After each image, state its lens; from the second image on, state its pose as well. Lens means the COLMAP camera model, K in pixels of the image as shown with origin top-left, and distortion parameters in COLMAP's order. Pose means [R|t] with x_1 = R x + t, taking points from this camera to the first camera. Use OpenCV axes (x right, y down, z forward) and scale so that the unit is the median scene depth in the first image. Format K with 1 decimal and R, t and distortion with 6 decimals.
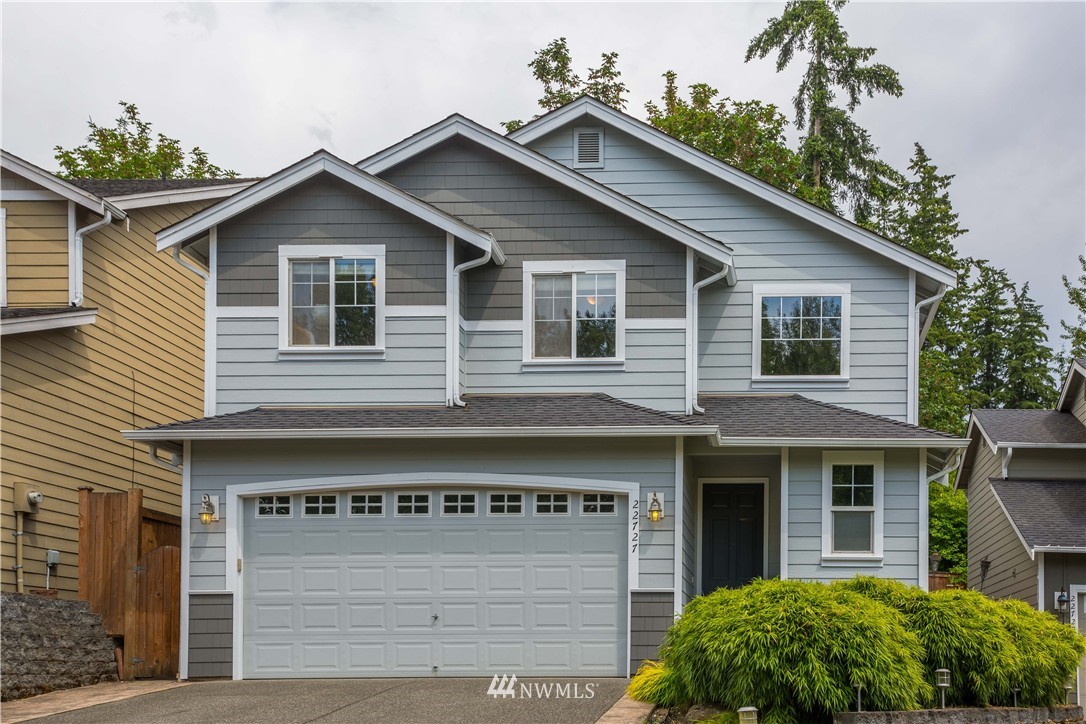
lens RADIAL K [[1107.0, 0, 541.9], [0, 1107.0, 409.5], [0, 0, 1]] dist [0.037708, 0.238179]
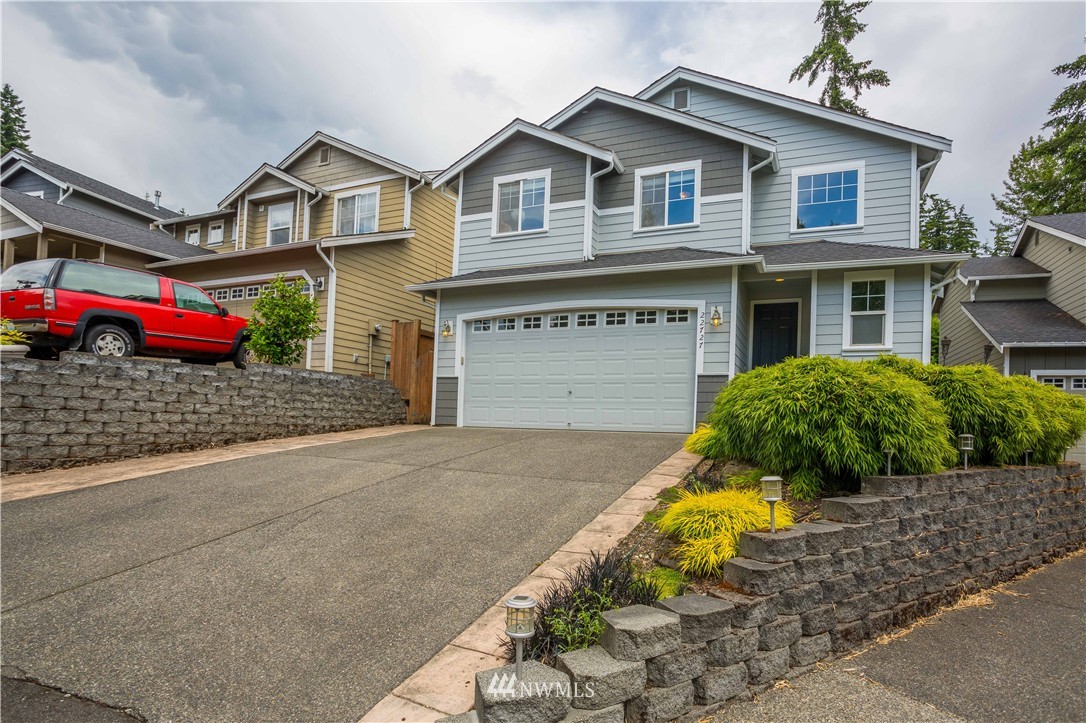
lens RADIAL K [[552.3, 0, 541.9], [0, 552.3, 357.3], [0, 0, 1]] dist [-0.057924, 0.037724]
pose [[0.970486, -0.005993, -0.241083, 0.045265], [0.033284, 0.993453, 0.109289, 0.046255], [0.238850, -0.114088, 0.964331, 0.217838]]
